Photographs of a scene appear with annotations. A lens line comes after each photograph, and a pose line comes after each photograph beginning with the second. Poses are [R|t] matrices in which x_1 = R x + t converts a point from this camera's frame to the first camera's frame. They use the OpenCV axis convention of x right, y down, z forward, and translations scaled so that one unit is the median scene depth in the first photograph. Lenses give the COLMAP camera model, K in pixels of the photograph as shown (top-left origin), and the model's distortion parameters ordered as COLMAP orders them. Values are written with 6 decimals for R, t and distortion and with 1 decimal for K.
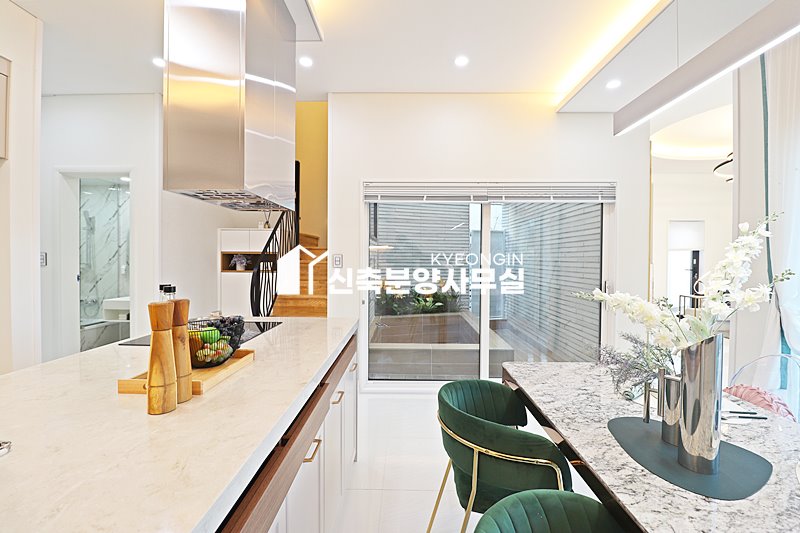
lens RADIAL K [[371.8, 0, 402.0], [0, 371.8, 266.7], [0, 0, 1]] dist [-0.005415, -0.006368]
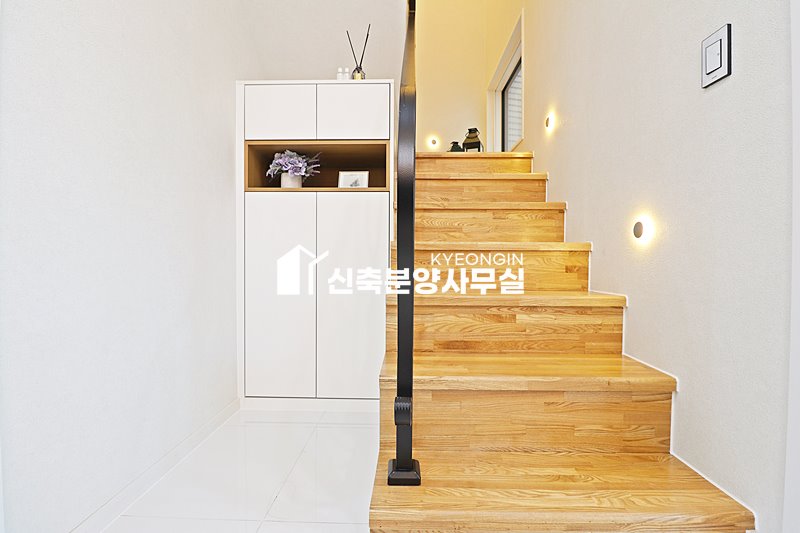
lens RADIAL K [[371.8, 0, 400.2], [0, 371.8, 261.2], [0, 0, 1]] dist [-0.005415, -0.006368]
pose [[0.999911, -0.004816, -0.012473, -0.314717], [0.004837, 0.999987, 0.001654, 0.088744], [0.012465, -0.001715, 0.999921, 0.600703]]
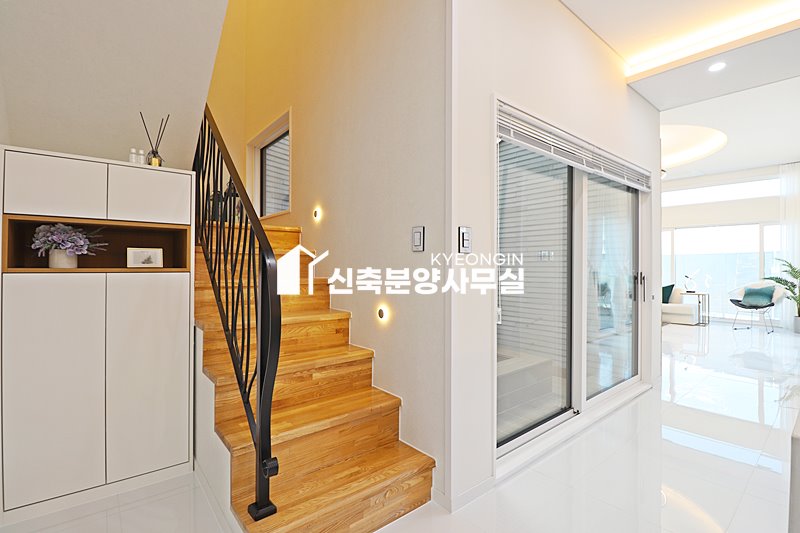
lens RADIAL K [[371.8, 0, 402.7], [0, 371.8, 265.1], [0, 0, 1]] dist [-0.005415, -0.006368]
pose [[0.764546, -0.003257, 0.644561, -0.419291], [0.008472, 0.999952, -0.004996, 0.012147], [-0.644513, 0.009280, 0.764537, 0.503281]]
